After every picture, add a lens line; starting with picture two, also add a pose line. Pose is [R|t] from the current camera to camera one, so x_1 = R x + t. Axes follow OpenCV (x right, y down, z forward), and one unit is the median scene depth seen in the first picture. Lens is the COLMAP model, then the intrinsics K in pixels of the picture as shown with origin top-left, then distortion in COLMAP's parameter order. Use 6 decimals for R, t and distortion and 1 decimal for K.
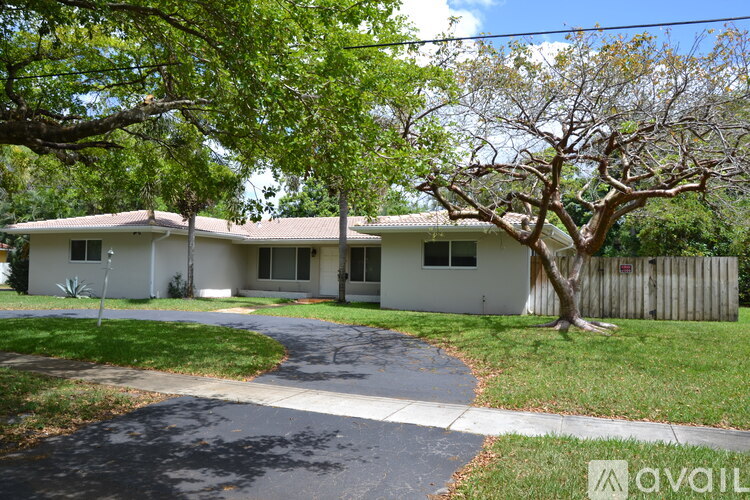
lens RADIAL K [[589.4, 0, 375.0], [0, 589.4, 250.0], [0, 0, 1]] dist [-0.008422, -0.002401]
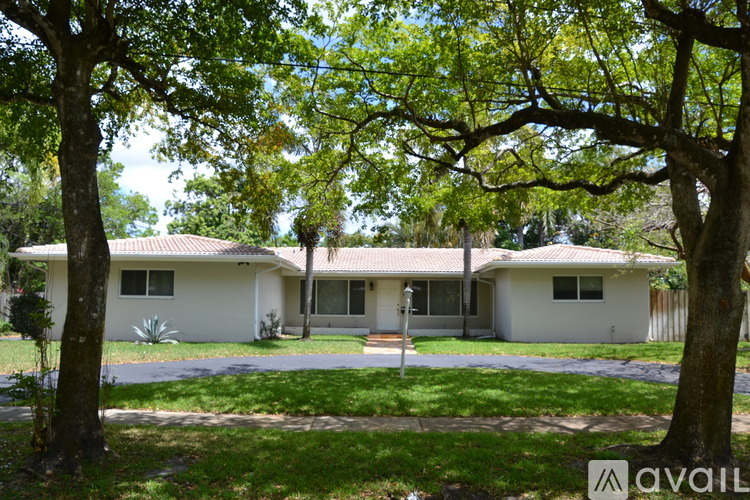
lens RADIAL K [[589.4, 0, 375.0], [0, 589.4, 250.0], [0, 0, 1]] dist [-0.008422, -0.002401]
pose [[0.916000, 0.024376, 0.400437, -0.600264], [-0.004235, 0.998684, -0.051106, -0.005375], [-0.401156, 0.045117, 0.914898, 0.163912]]
